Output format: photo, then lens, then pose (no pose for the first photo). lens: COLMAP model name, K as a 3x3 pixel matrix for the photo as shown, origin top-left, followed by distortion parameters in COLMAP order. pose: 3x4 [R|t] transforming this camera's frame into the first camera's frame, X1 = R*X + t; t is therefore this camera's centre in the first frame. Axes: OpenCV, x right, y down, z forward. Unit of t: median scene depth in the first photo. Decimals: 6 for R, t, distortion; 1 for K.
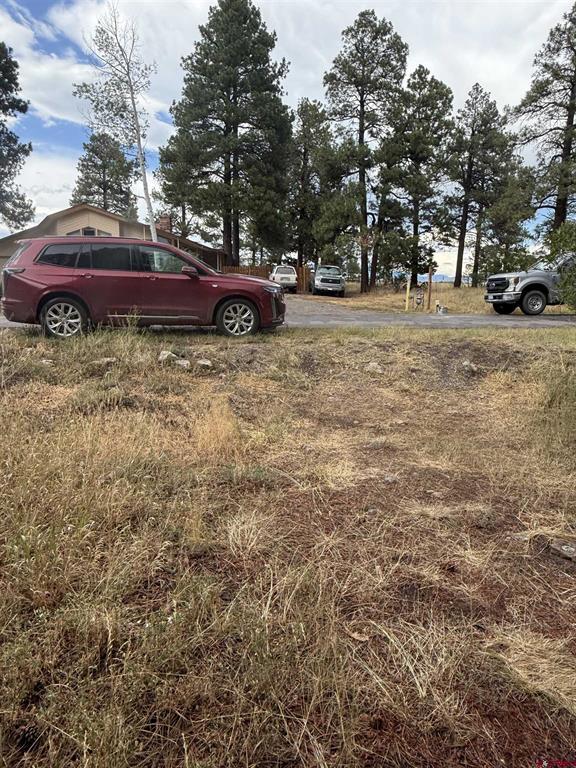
lens RADIAL K [[512.2, 0, 292.2], [0, 512.2, 380.4], [0, 0, 1]] dist [0.004904, -0.000006]
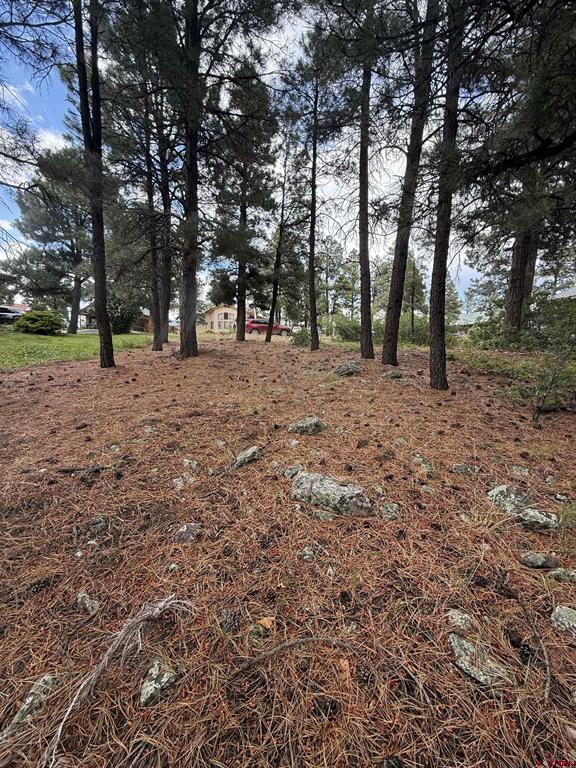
lens RADIAL K [[301.0, 0, 290.6], [0, 301.0, 385.4], [0, 0, 1]] dist [-0.000218, 0.000336]
pose [[0.998391, 0.017760, -0.053845, 0.039823], [-0.019702, 0.999166, -0.035753, 0.146963], [0.053165, 0.036756, 0.997909, -0.590386]]
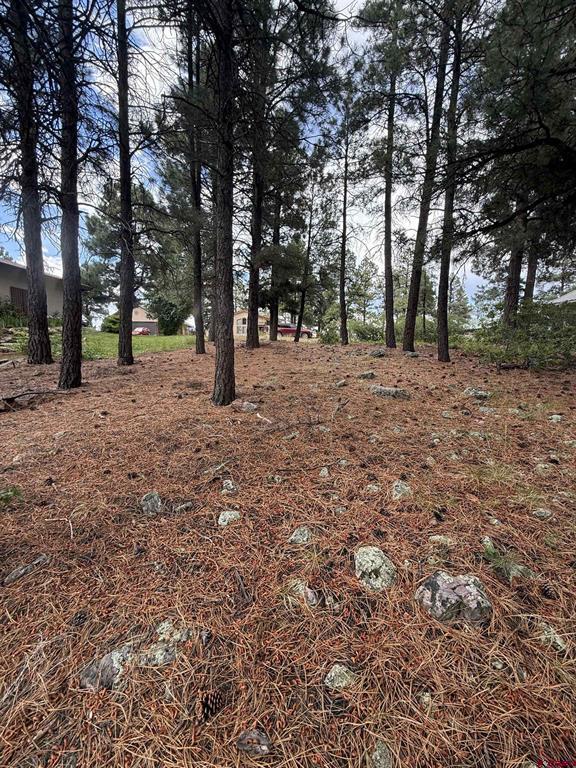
lens RADIAL K [[301.0, 0, 290.9], [0, 301.0, 385.6], [0, 0, 1]] dist [-0.000218, 0.000336]
pose [[0.996367, 0.018633, -0.083099, 0.009744], [-0.023158, 0.998281, -0.053833, 0.174804], [0.081953, 0.055562, 0.995086, -0.671255]]
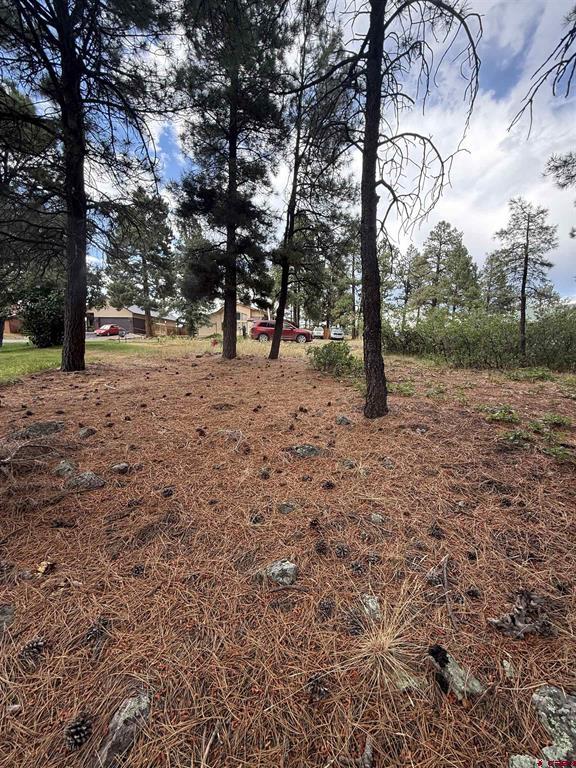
lens RADIAL K [[301.0, 0, 292.7], [0, 301.0, 390.3], [0, 0, 1]] dist [-0.000218, 0.000336]
pose [[0.993294, 0.025613, -0.112742, 0.029671], [-0.027602, 0.999489, -0.016115, 0.090359], [0.112271, 0.019119, 0.993494, -0.388543]]
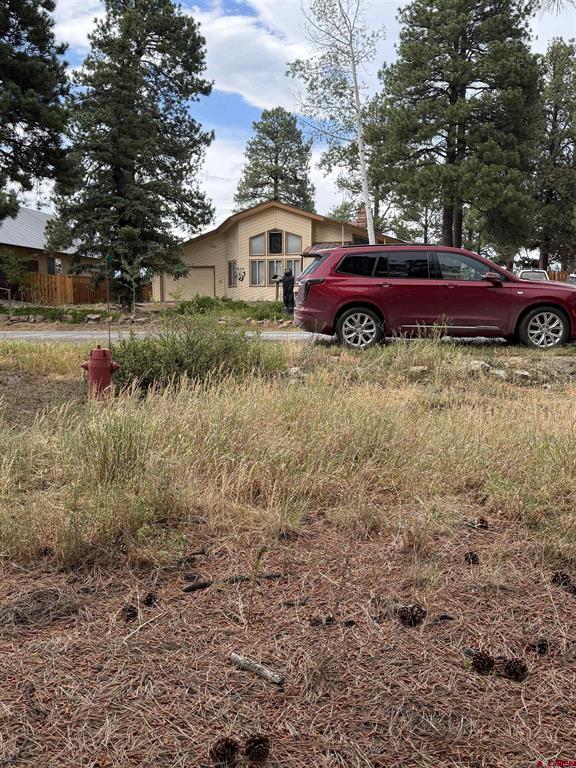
lens RADIAL K [[737.0, 0, 308.5], [0, 737.0, 388.5], [0, 0, 1]] dist [0.036142, 0.000000]
pose [[0.965283, 0.017944, -0.260591, -0.042288], [-0.034568, 0.997638, -0.059353, 0.018829], [0.258911, 0.066301, 0.963623, -0.086556]]
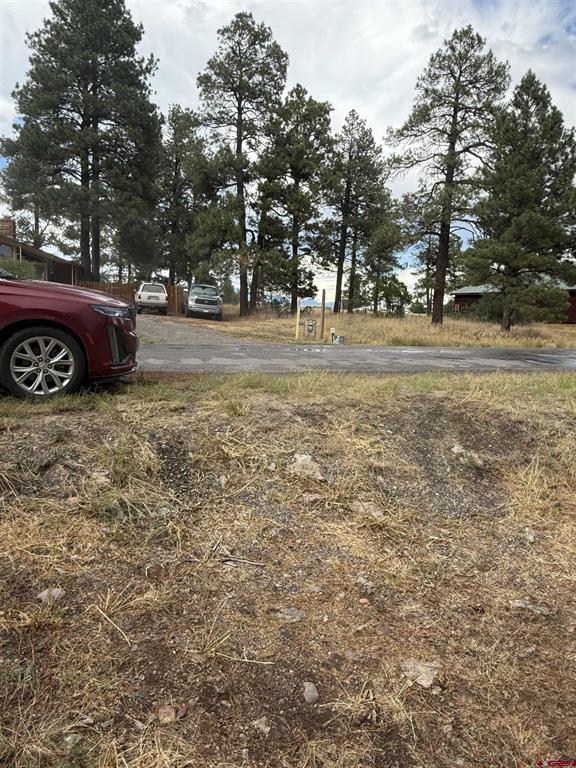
lens RADIAL K [[512.2, 0, 281.5], [0, 512.2, 380.6], [0, 0, 1]] dist [0.004904, -0.000006]
pose [[0.975040, -0.001556, 0.222023, 0.004621], [0.010838, 0.999117, -0.040594, -0.020264], [-0.221763, 0.041987, 0.974196, 0.109853]]
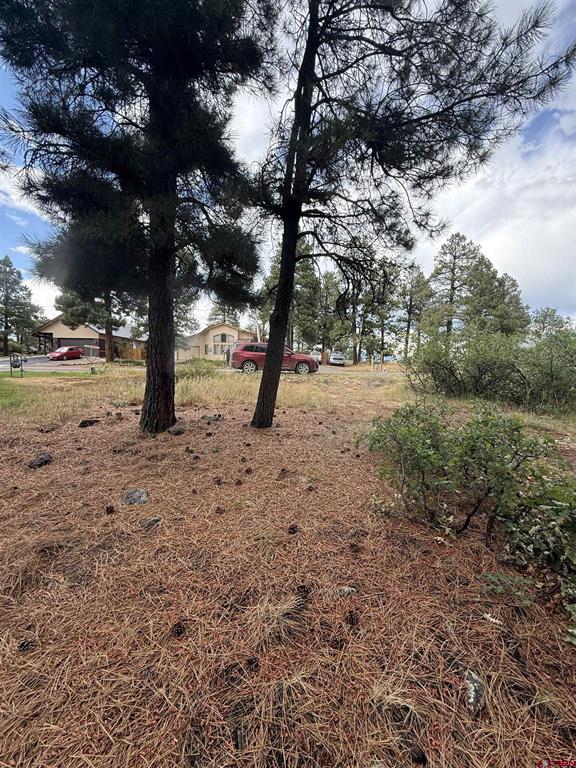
lens RADIAL K [[301.0, 0, 291.2], [0, 301.0, 385.8], [0, 0, 1]] dist [-0.000218, 0.000336]
pose [[0.996056, 0.018070, -0.086867, -0.005189], [-0.027212, 0.994074, -0.105241, 0.044243], [0.084451, 0.107190, 0.990645, -0.199141]]
